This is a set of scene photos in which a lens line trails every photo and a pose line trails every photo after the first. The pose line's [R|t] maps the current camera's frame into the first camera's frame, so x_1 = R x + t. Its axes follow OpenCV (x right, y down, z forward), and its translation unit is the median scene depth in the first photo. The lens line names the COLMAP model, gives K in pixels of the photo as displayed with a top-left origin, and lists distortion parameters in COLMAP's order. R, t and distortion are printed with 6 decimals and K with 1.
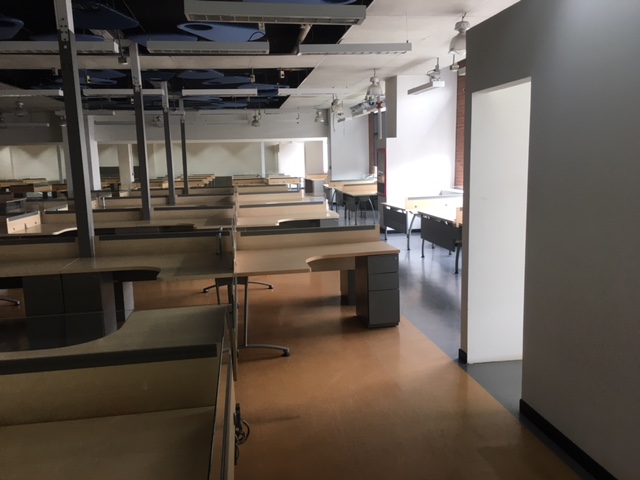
lens RADIAL K [[543.1, 0, 321.1], [0, 543.1, 244.3], [0, 0, 1]] dist [0.065090, -0.069010]
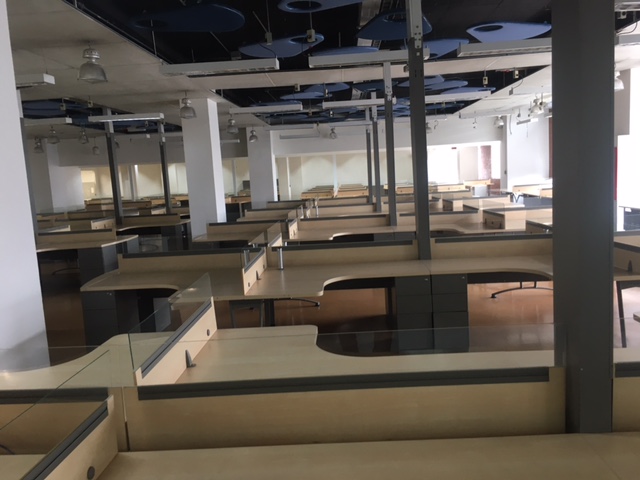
lens RADIAL K [[543.1, 0, 322.7], [0, 543.1, 244.7], [0, 0, 1]] dist [0.065090, -0.069010]
pose [[0.979908, -0.003356, -0.199423, -0.244509], [-0.000077, 0.999852, -0.017201, 0.007949], [0.199452, 0.016870, 0.979762, -0.015888]]
